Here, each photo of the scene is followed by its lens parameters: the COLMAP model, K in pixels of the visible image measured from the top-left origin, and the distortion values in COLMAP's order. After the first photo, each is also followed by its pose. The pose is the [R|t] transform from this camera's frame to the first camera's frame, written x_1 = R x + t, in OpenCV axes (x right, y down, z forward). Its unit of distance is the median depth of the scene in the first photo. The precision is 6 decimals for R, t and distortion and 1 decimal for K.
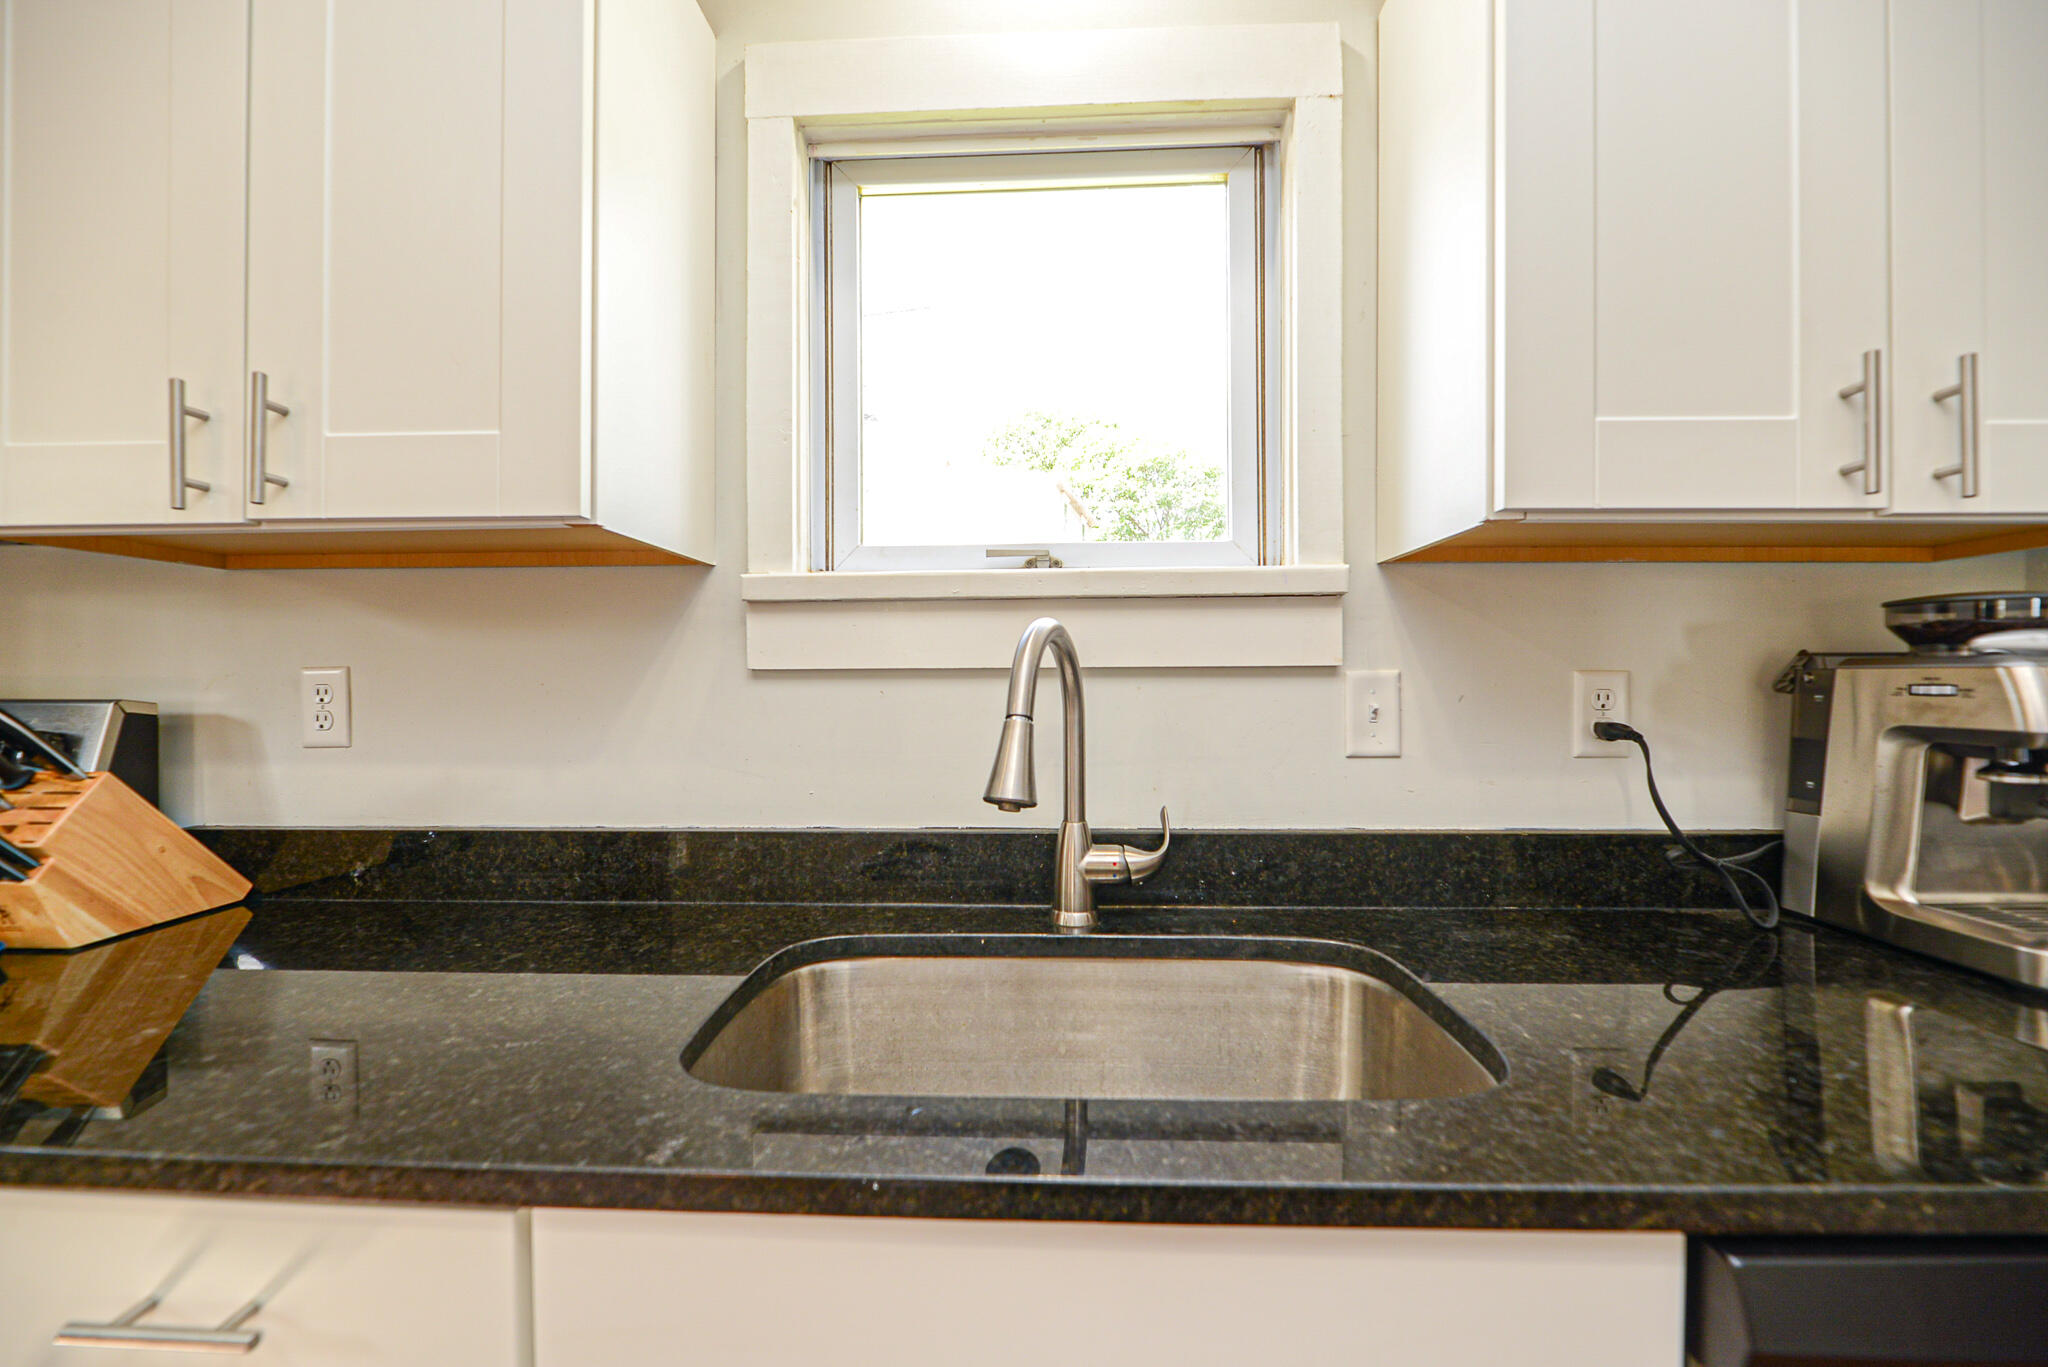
lens RADIAL K [[840.0, 0, 1030.6], [0, 840.0, 676.0], [0, 0, 1]] dist [-0.001818, 0.000002]
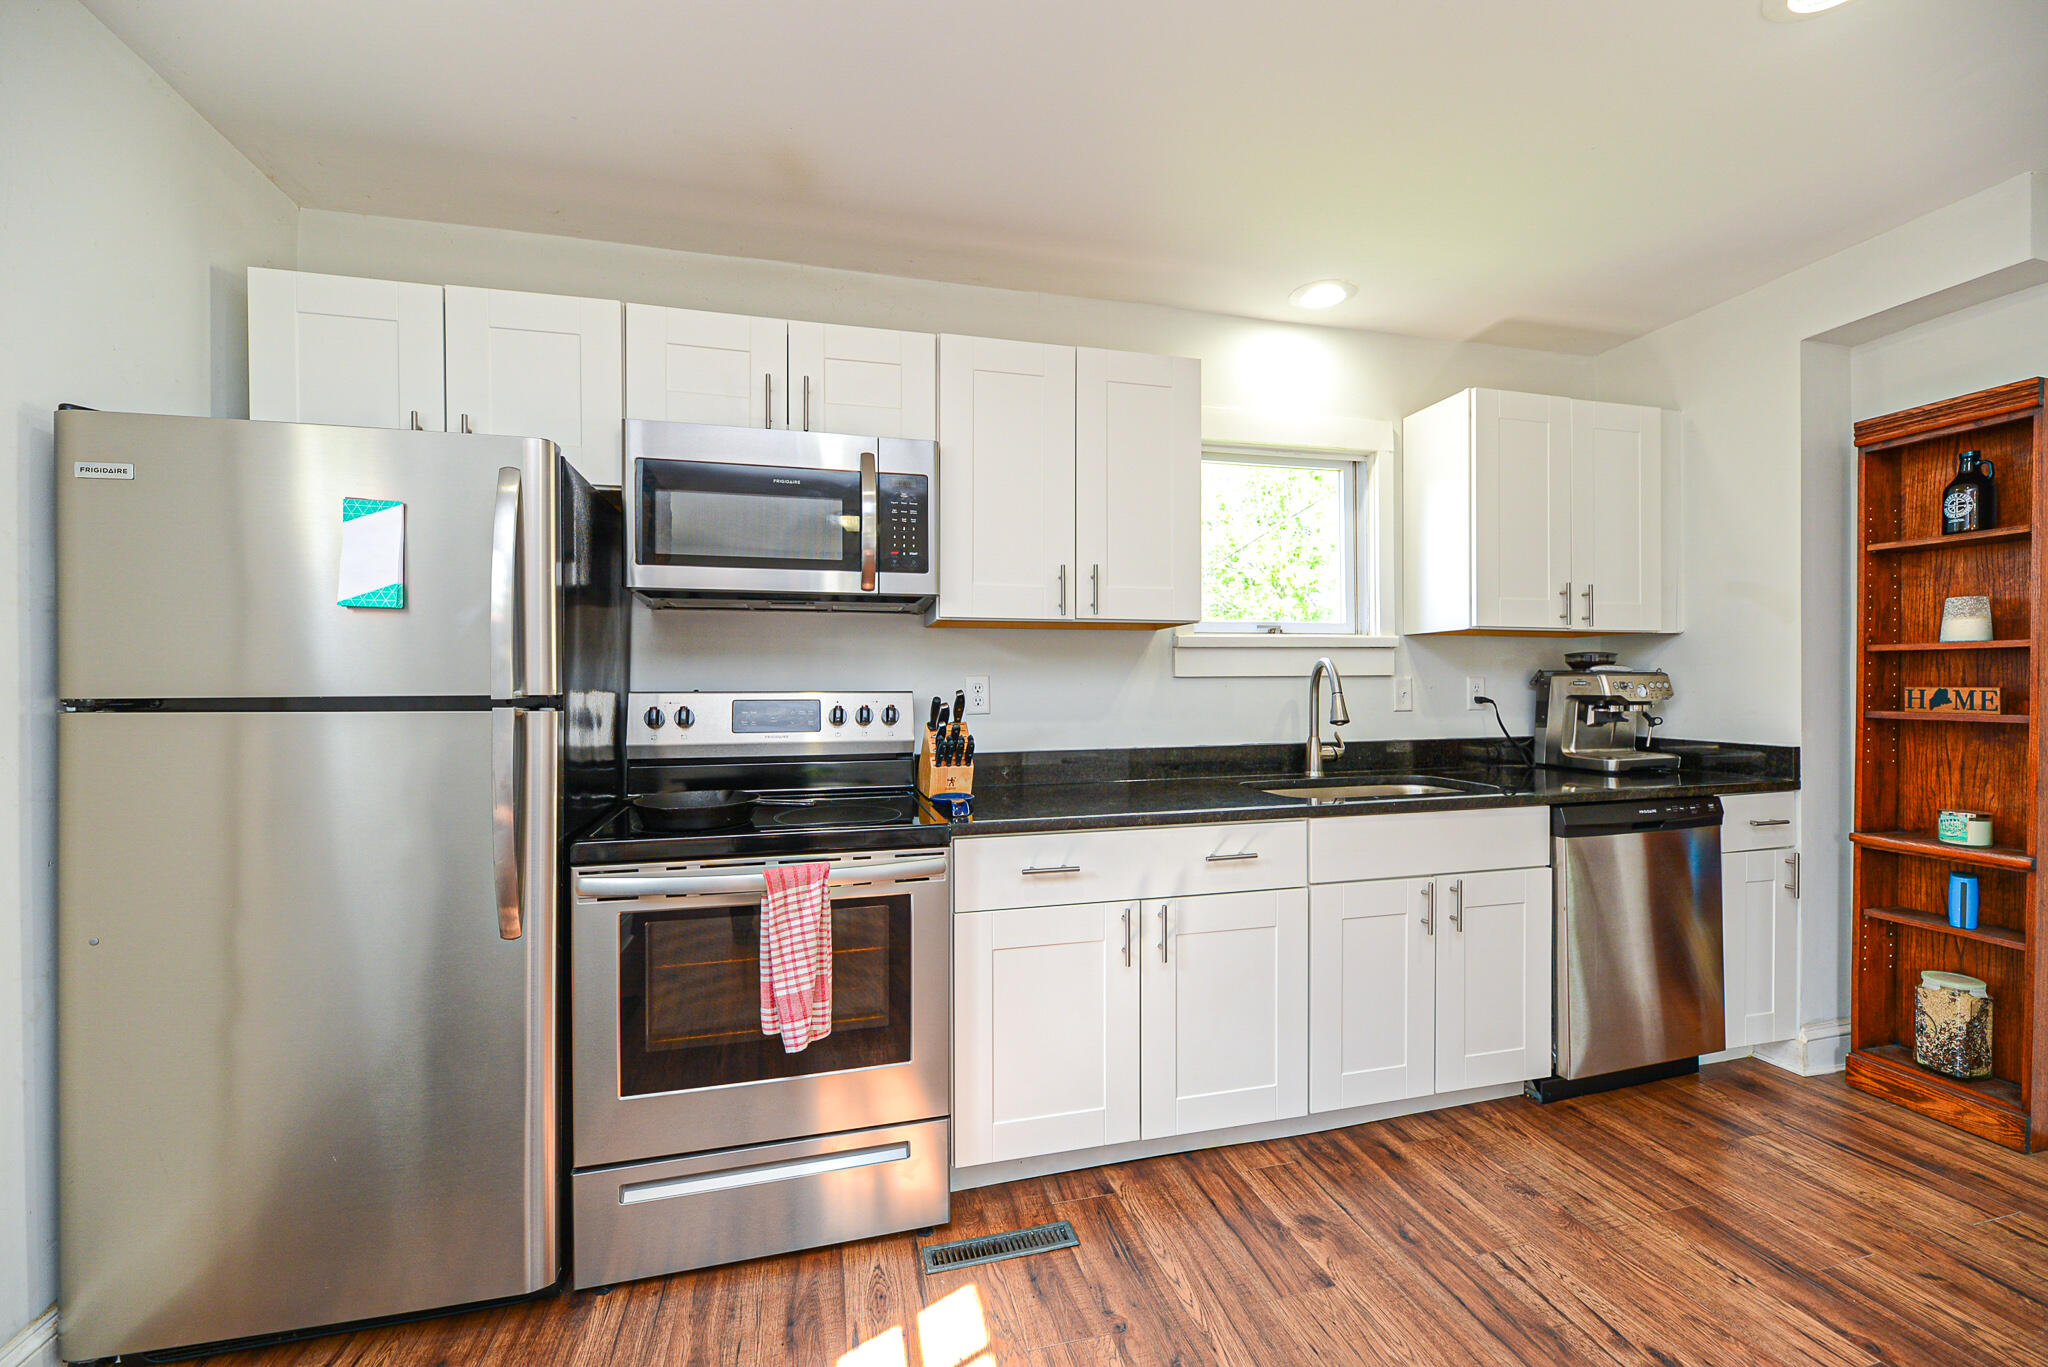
lens RADIAL K [[824.3, 0, 1022.4], [0, 824.3, 687.6], [0, 0, 1]] dist [-0.000025, -0.004389]
pose [[0.961324, -0.002478, 0.275410, -1.593276], [0.002603, 0.999997, -0.000089, 0.024533], [-0.275408, 0.000802, 0.961327, -1.242798]]
